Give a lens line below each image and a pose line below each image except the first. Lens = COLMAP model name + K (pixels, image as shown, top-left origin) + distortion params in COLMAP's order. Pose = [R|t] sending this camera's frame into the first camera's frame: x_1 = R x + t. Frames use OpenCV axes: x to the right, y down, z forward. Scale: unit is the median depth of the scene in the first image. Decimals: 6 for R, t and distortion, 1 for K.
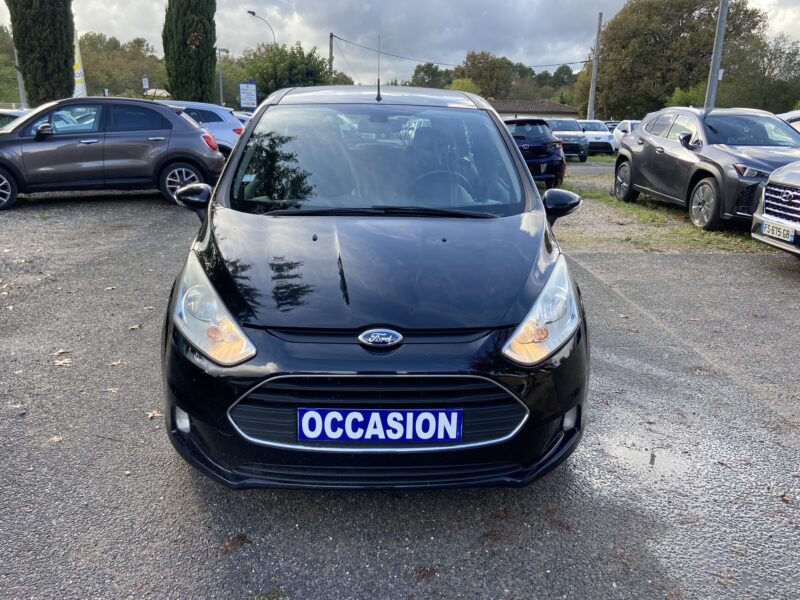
lens RADIAL K [[634.2, 0, 402.7], [0, 634.2, 302.6], [0, 0, 1]] dist [0.118344, -0.148620]
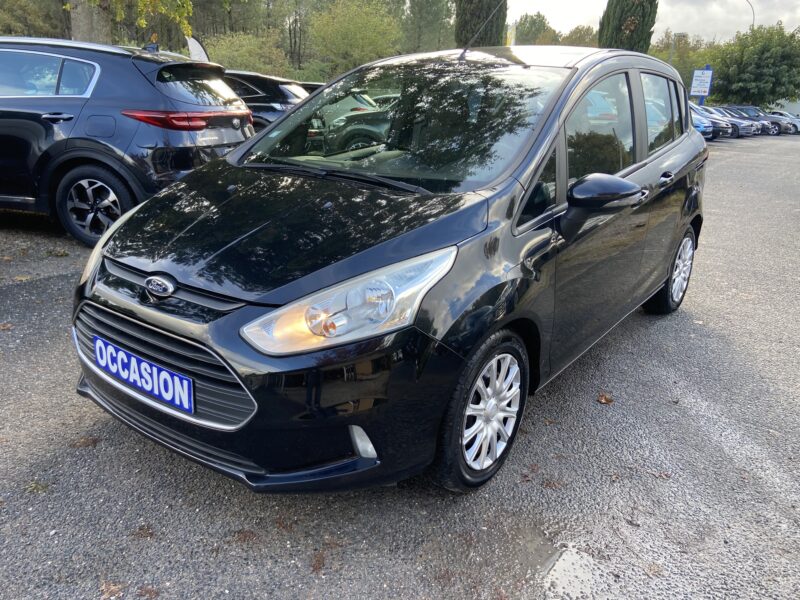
lens RADIAL K [[634.2, 0, 402.7], [0, 634.2, 302.6], [0, 0, 1]] dist [0.118344, -0.148620]
pose [[0.767788, 0.207801, -0.606069, 0.125691], [-0.200722, 0.976337, 0.080472, -0.011099], [0.608450, 0.059866, 0.791331, 0.064778]]
